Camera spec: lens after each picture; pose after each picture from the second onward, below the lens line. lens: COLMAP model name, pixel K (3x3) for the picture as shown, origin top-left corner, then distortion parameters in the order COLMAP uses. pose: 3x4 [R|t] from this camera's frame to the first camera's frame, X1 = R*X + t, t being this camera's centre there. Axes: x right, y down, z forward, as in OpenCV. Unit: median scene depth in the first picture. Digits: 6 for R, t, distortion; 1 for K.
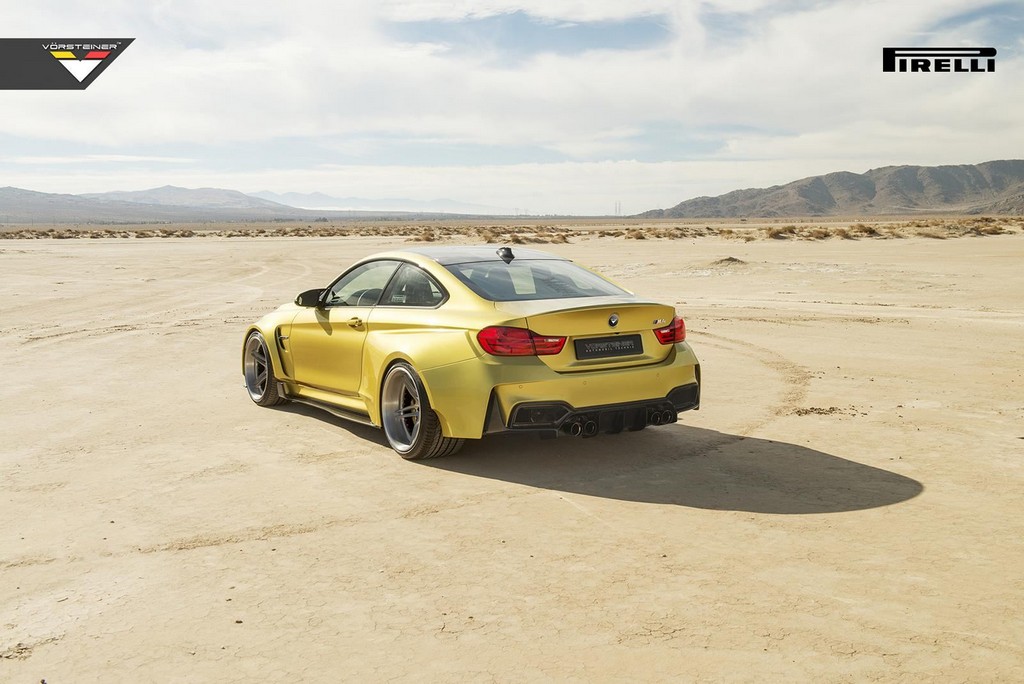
lens RADIAL K [[1136.5, 0, 514.8], [0, 1136.5, 345.4], [0, 0, 1]] dist [0.073991, 0.015994]
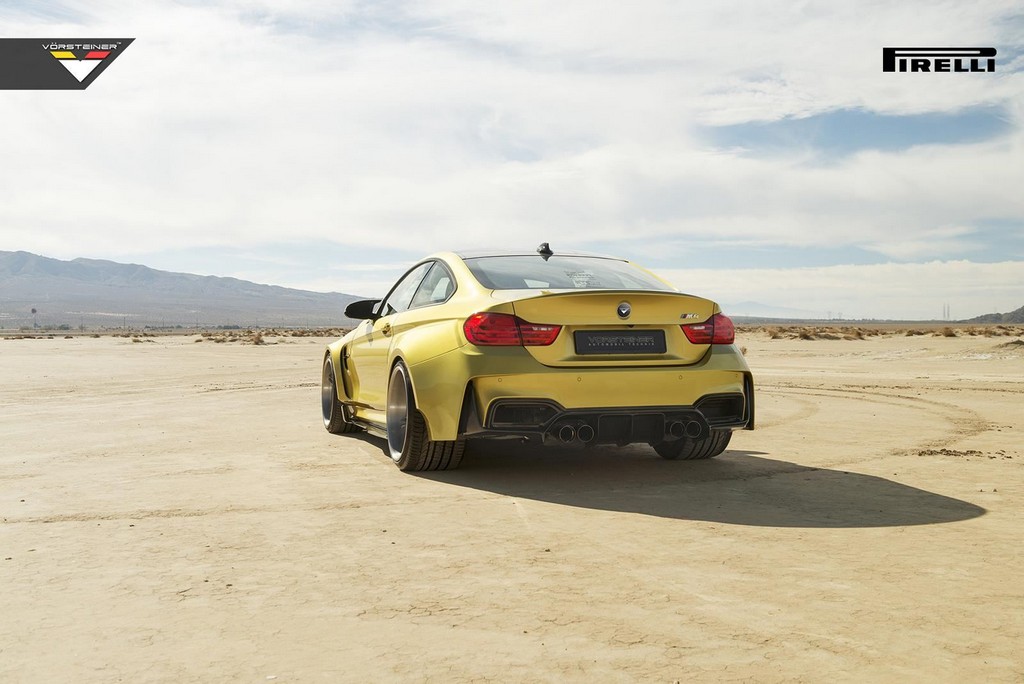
lens RADIAL K [[1182.6, 0, 515.4], [0, 1182.6, 353.6], [0, 0, 1]] dist [0.093547, -0.029574]
pose [[0.967117, 0.013738, -0.253961, 0.167125], [-0.035147, 0.996178, -0.079957, 0.060123], [0.251892, 0.086254, 0.963904, 0.096244]]
